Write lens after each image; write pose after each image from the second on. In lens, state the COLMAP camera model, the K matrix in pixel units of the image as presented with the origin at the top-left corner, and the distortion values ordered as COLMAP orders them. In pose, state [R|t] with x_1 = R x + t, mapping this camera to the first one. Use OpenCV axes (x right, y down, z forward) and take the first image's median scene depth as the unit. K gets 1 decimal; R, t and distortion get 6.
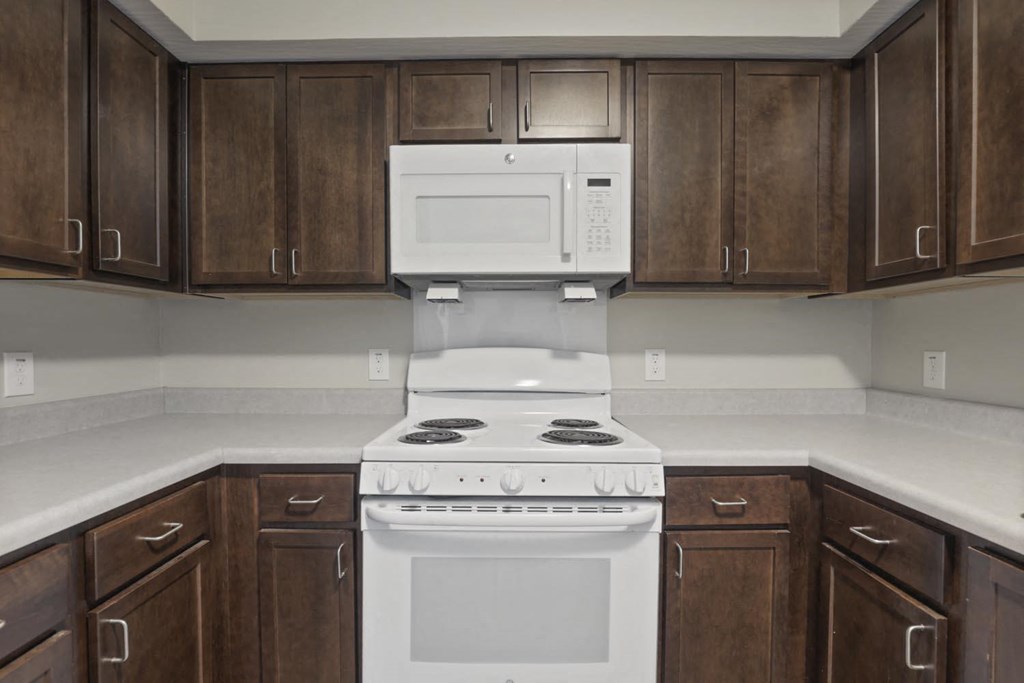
lens RADIAL K [[494.5, 0, 512.0], [0, 494.5, 341.5], [0, 0, 1]] dist [-0.001991, -0.000230]
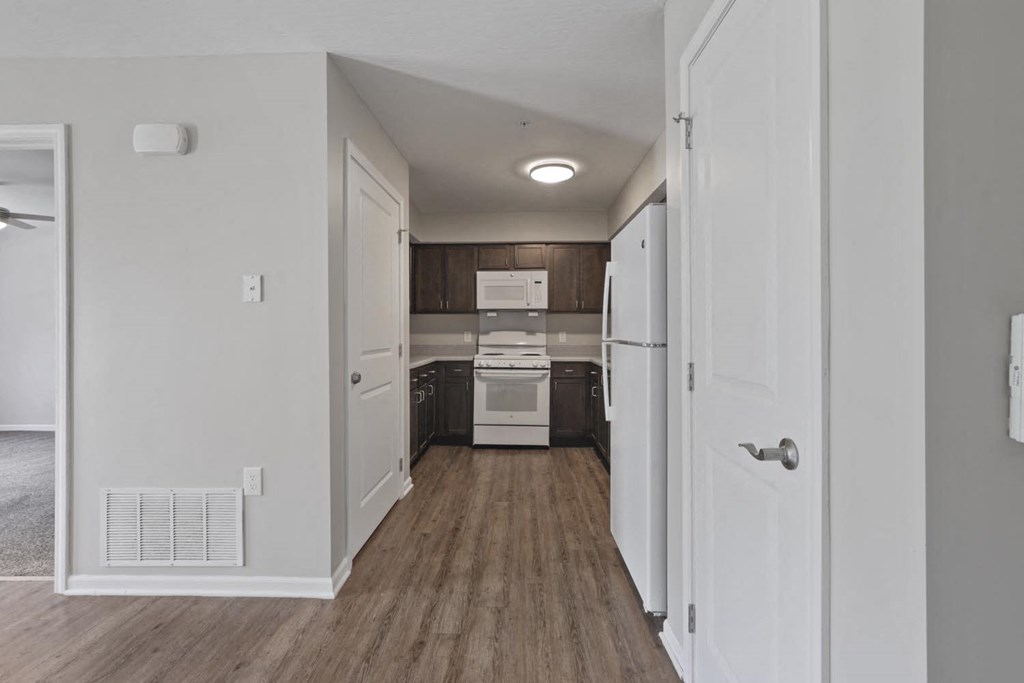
lens RADIAL K [[463.5, 0, 508.1], [0, 463.5, 325.9], [0, 0, 1]] dist [-0.000137, 0.000165]
pose [[0.999667, 0.002178, -0.025722, 0.064922], [-0.002367, 0.999971, -0.007299, 0.002338], [0.025706, 0.007357, 0.999642, -2.732551]]
